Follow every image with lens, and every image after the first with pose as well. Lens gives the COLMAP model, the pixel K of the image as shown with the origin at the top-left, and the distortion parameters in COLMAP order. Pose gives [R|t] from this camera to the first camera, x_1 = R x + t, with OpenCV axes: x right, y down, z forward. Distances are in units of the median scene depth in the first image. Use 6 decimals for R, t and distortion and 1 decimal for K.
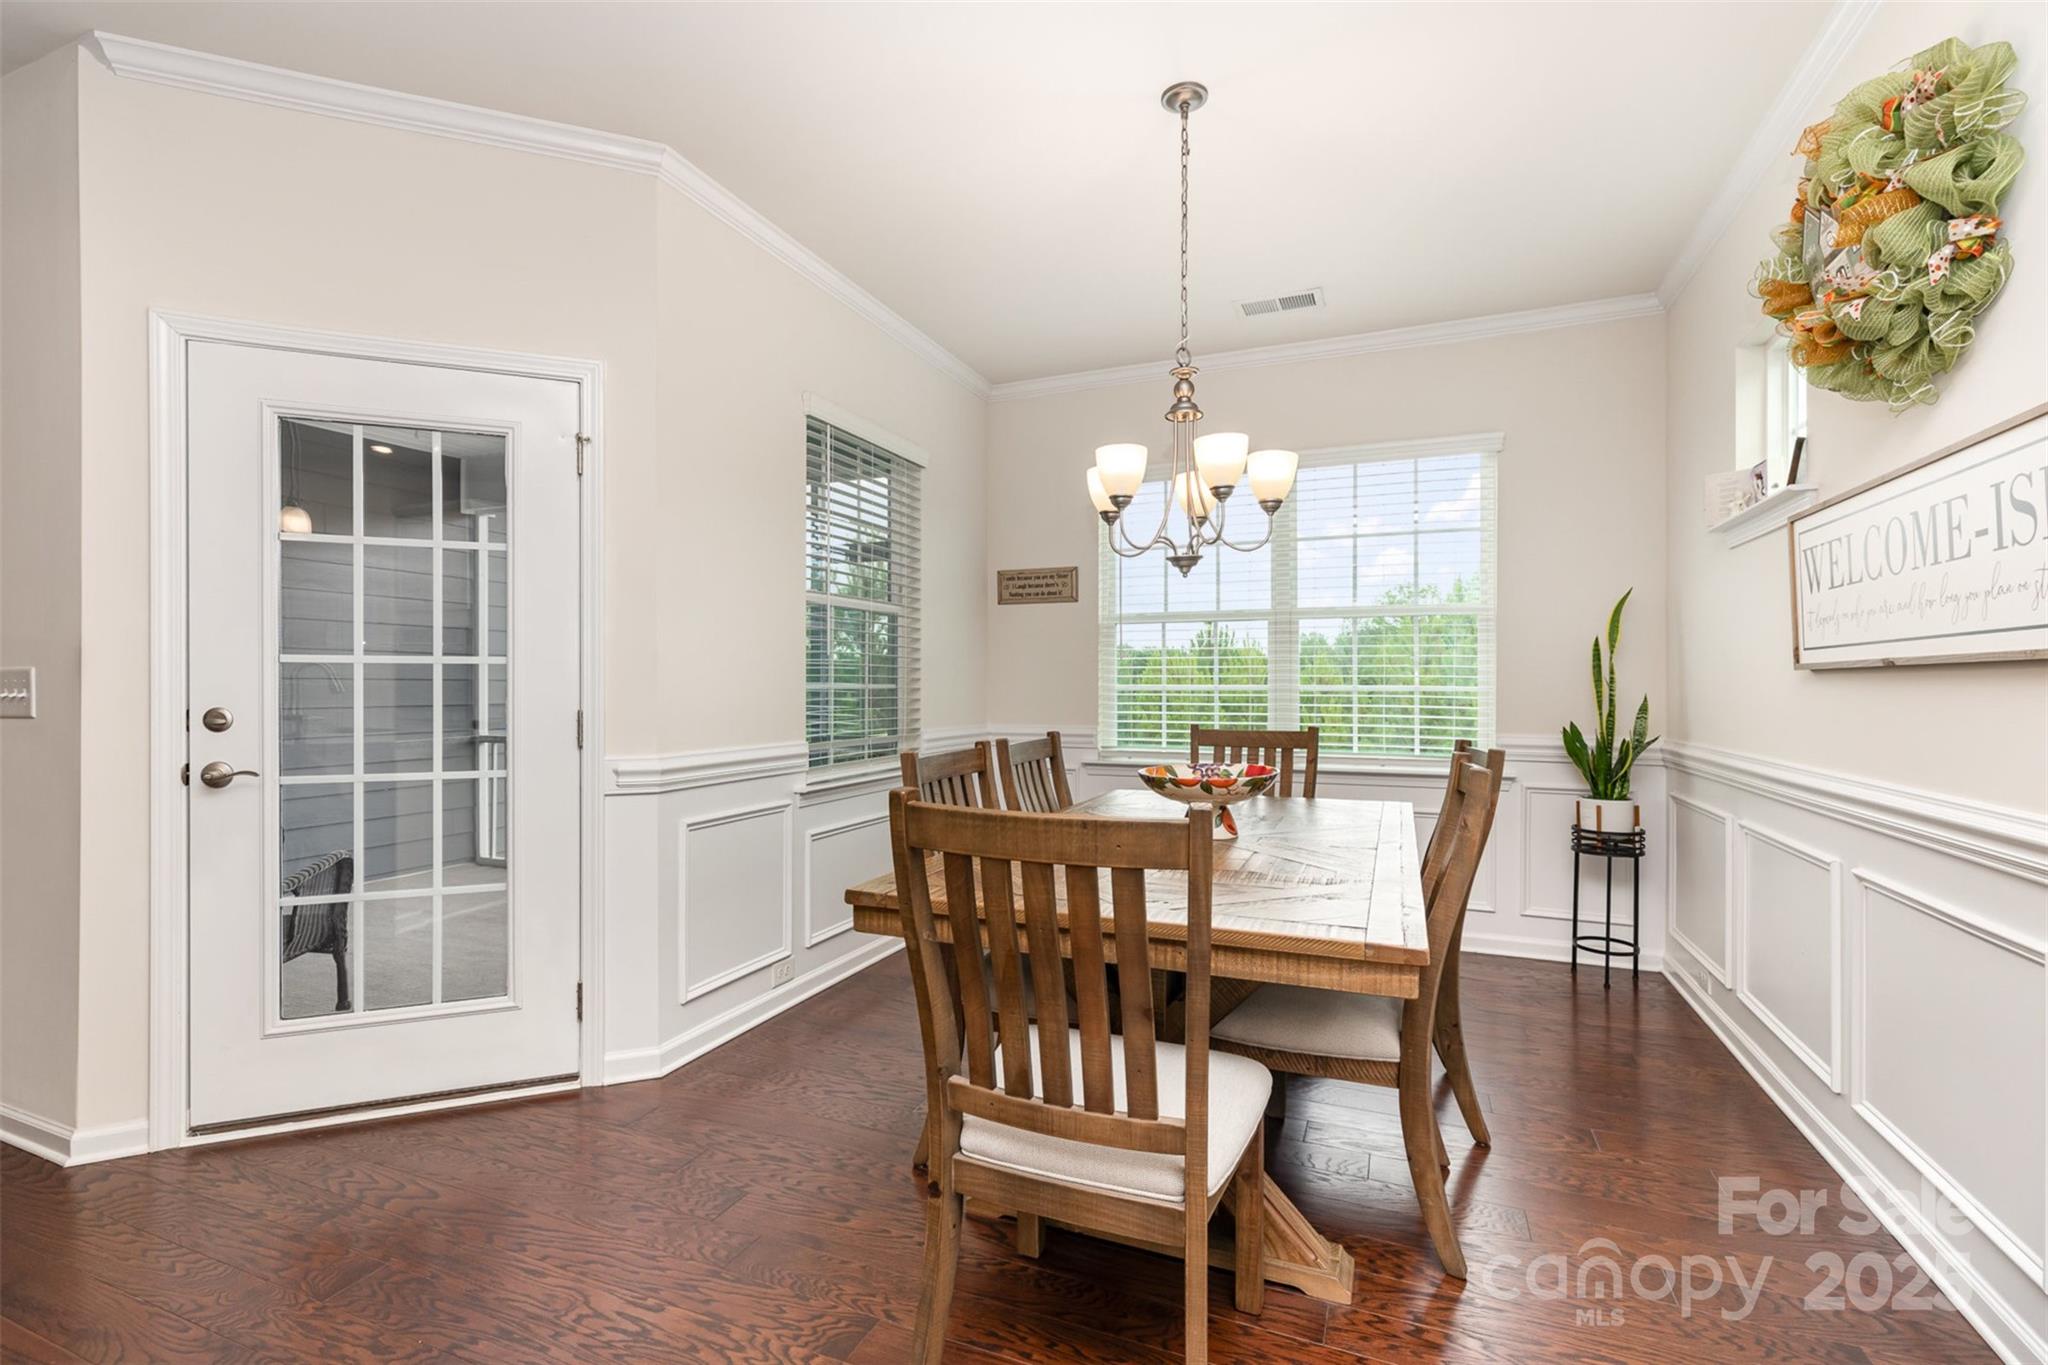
lens RADIAL K [[921.0, 0, 1001.7], [0, 921.0, 684.2], [0, 0, 1]] dist [0.008938, 0.001721]
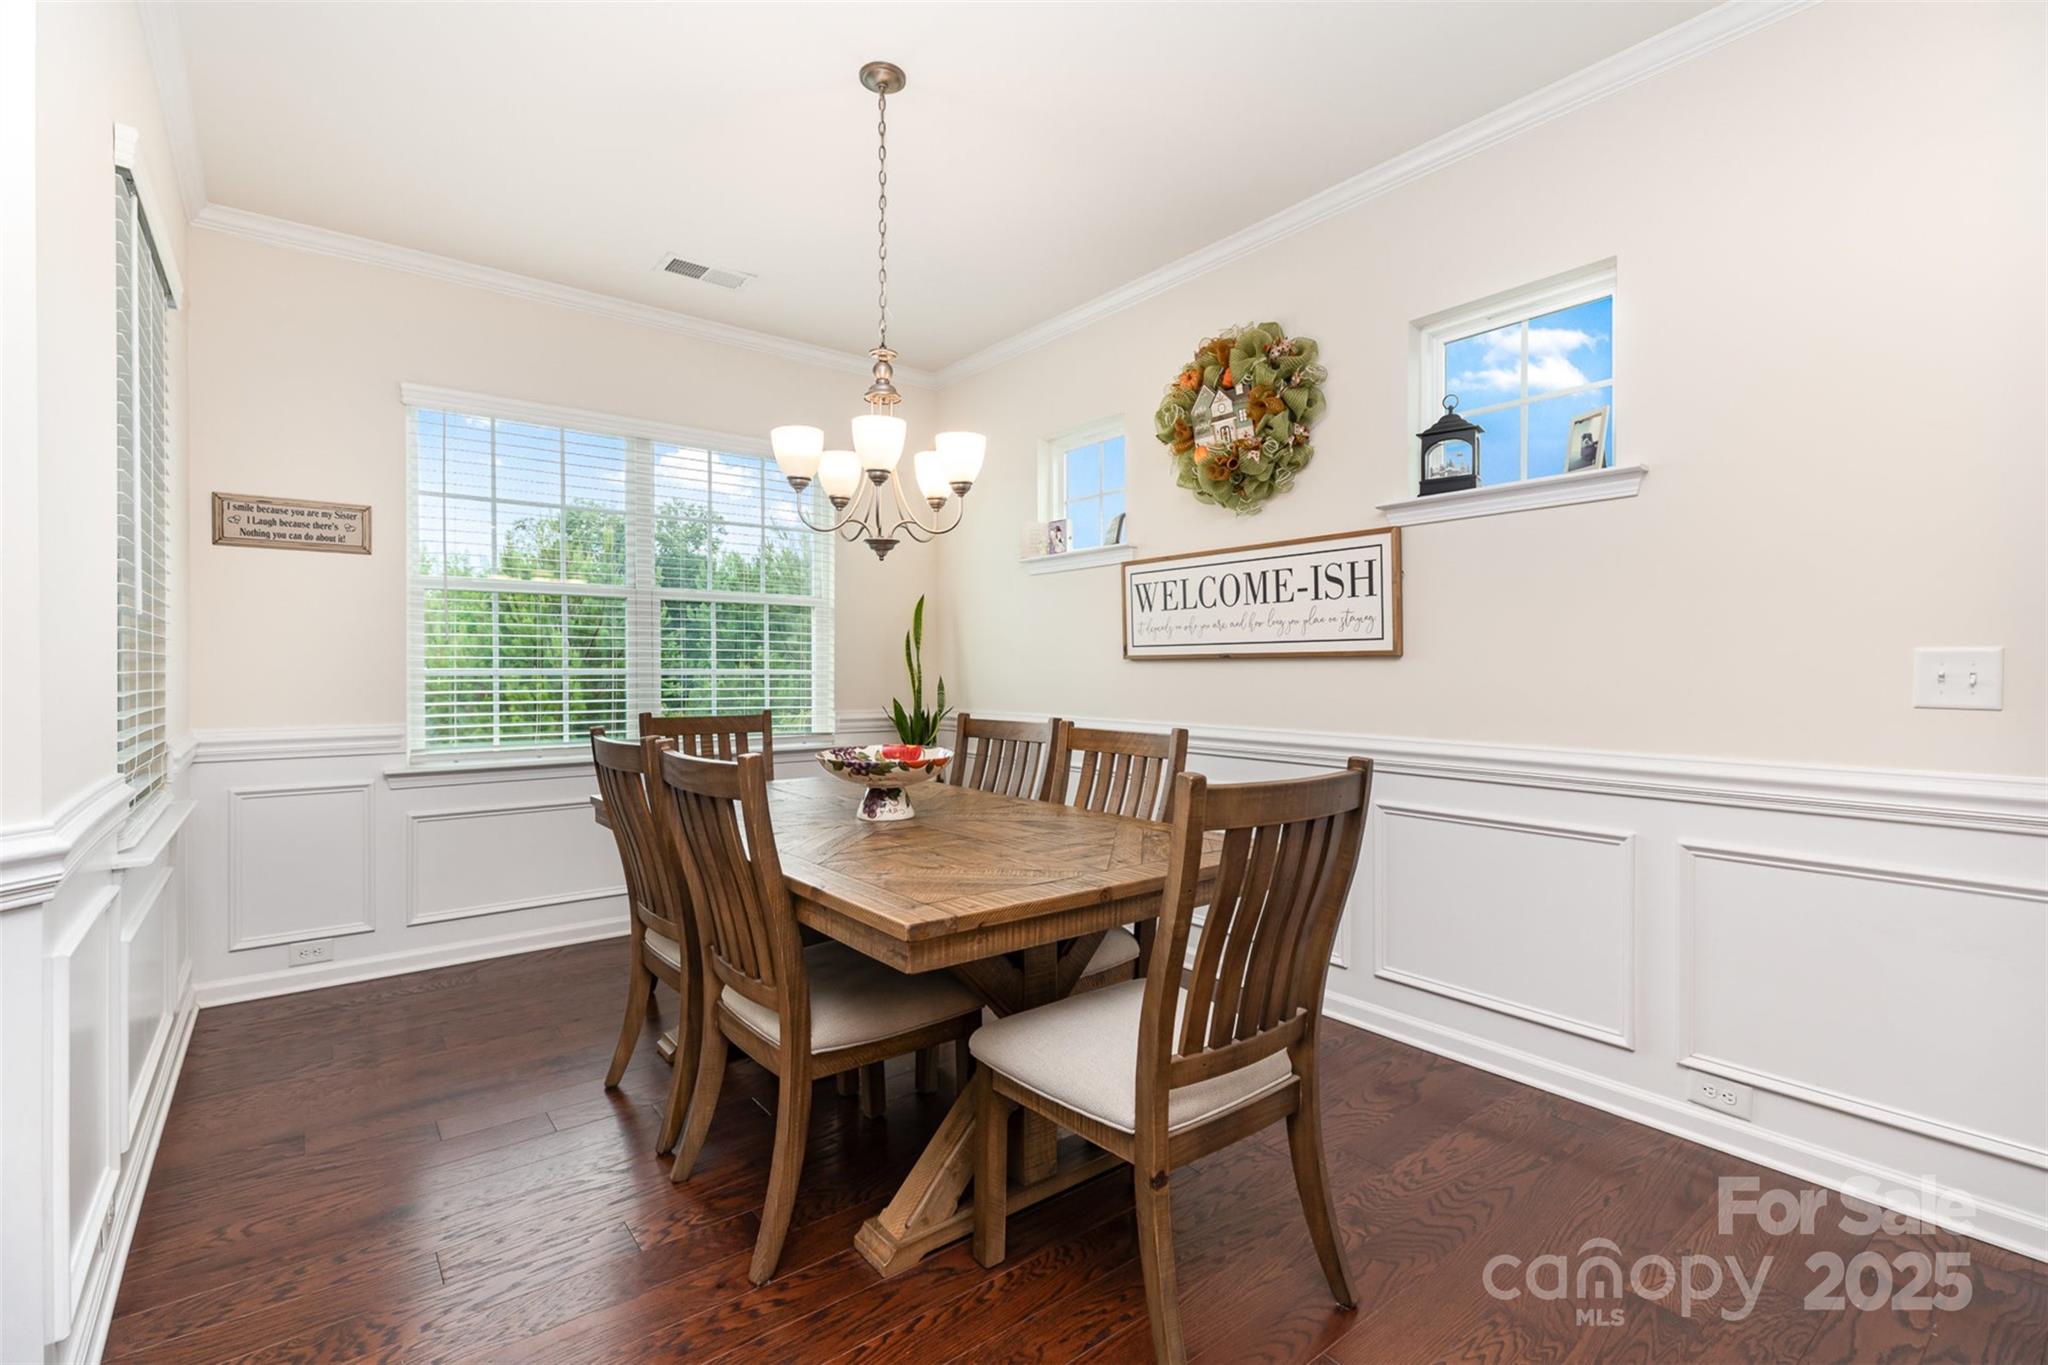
lens RADIAL K [[921.0, 0, 1011.9], [0, 921.0, 670.6], [0, 0, 1]] dist [0.008938, 0.001721]
pose [[0.493091, -0.001345, 0.869977, -0.430872], [-0.001023, 0.999997, 0.002125, 0.000607], [-0.869977, -0.001938, 0.493088, 0.277994]]
